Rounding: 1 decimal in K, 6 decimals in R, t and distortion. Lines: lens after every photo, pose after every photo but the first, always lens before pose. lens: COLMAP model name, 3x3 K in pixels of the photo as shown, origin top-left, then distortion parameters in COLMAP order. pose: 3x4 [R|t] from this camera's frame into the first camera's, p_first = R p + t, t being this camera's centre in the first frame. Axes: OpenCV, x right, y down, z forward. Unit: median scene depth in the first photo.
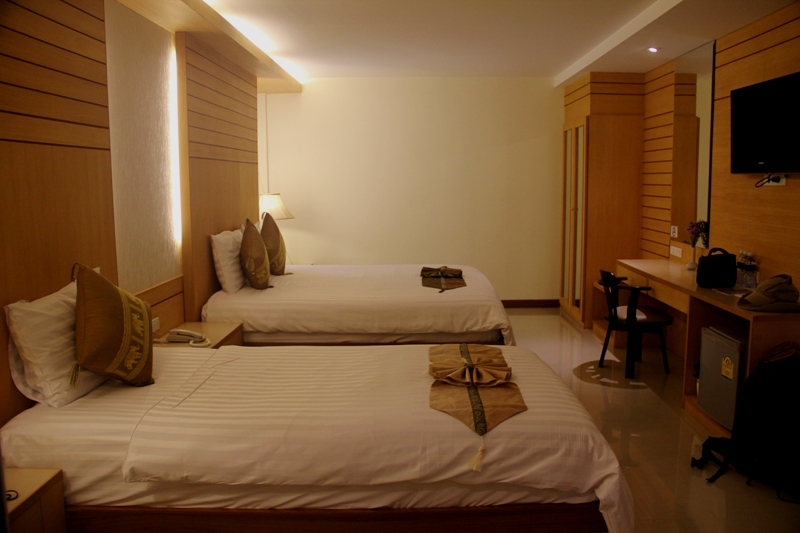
lens RADIAL K [[652.4, 0, 400.0], [0, 652.4, 266.5], [0, 0, 1]] dist [-0.195606, 0.136429]
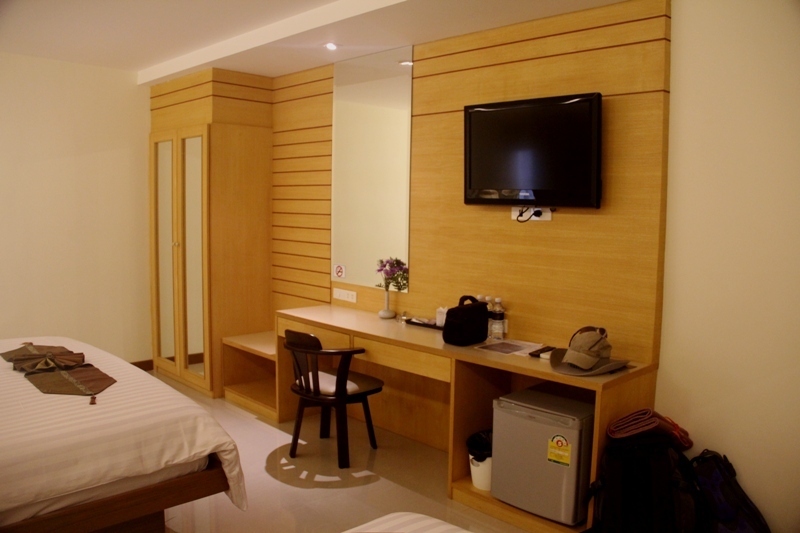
lens RADIAL K [[652.4, 0, 400.0], [0, 652.4, 266.5], [0, 0, 1]] dist [-0.195606, 0.136429]
pose [[0.693566, -0.045918, 0.718928, -0.141667], [0.068374, 0.997657, -0.002241, -0.062283], [-0.717141, 0.050711, 0.695080, 0.407208]]
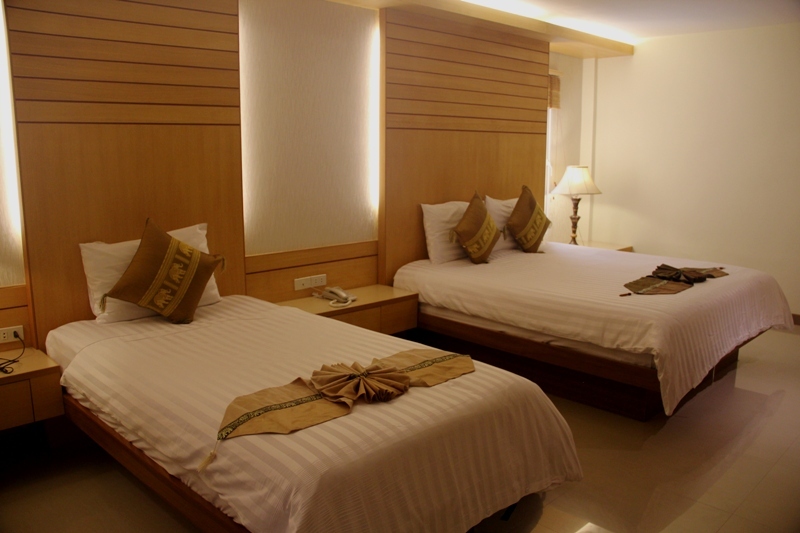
lens RADIAL K [[652.4, 0, 400.0], [0, 652.4, 266.5], [0, 0, 1]] dist [-0.195606, 0.136429]
pose [[0.706845, 0.136620, -0.694050, 0.412467], [-0.099973, 0.990617, 0.093182, -0.043486], [0.700269, 0.003521, 0.713871, 0.233647]]
